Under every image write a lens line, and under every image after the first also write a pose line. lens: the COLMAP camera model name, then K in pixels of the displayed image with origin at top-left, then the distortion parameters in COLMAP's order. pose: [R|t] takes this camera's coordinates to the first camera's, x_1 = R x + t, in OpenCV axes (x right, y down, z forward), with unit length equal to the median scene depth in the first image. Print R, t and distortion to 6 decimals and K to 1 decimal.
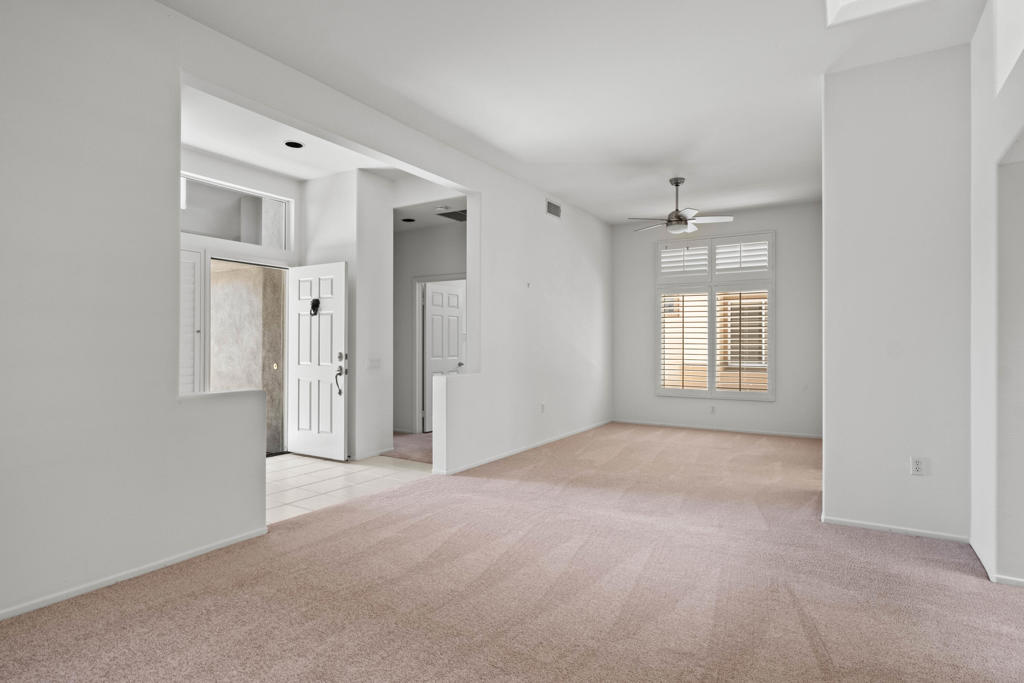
lens RADIAL K [[531.4, 0, 513.0], [0, 531.4, 342.5], [0, 0, 1]] dist [-0.011157, 0.001625]
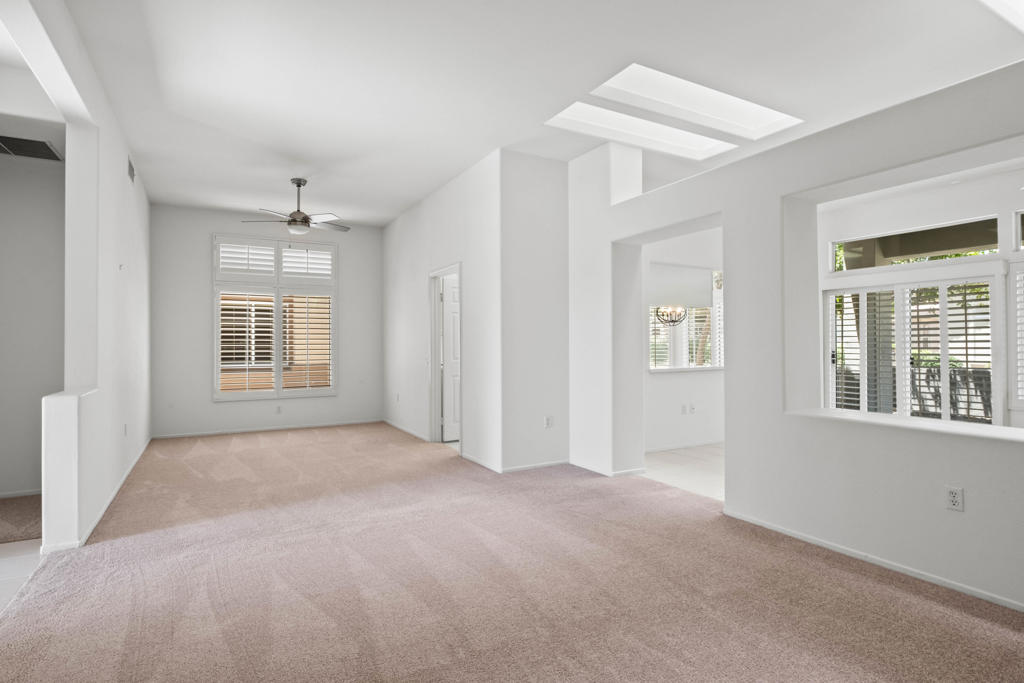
lens RADIAL K [[498.5, 0, 515.5], [0, 498.5, 339.5], [0, 0, 1]] dist [-0.011859, 0.000278]
pose [[0.511736, 0.002723, 0.859139, -0.275763], [0.003627, 0.999979, -0.005330, -0.000621], [-0.859135, 0.005844, 0.511715, 0.164946]]
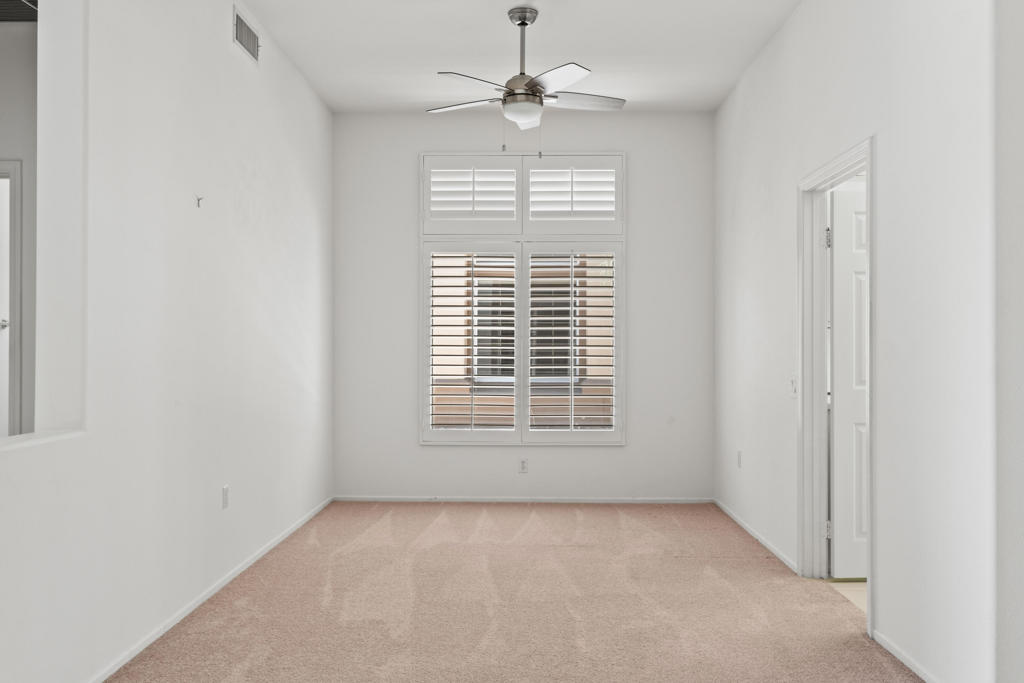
lens RADIAL K [[845.8, 0, 537.4], [0, 845.8, 340.3], [0, 0, 1]] dist [-0.008790, 0.002506]
pose [[0.865880, 0.003274, 0.500241, -0.067861], [-0.000377, 0.999983, -0.005893, 0.001848], [-0.500252, 0.004914, 0.865866, 0.304769]]
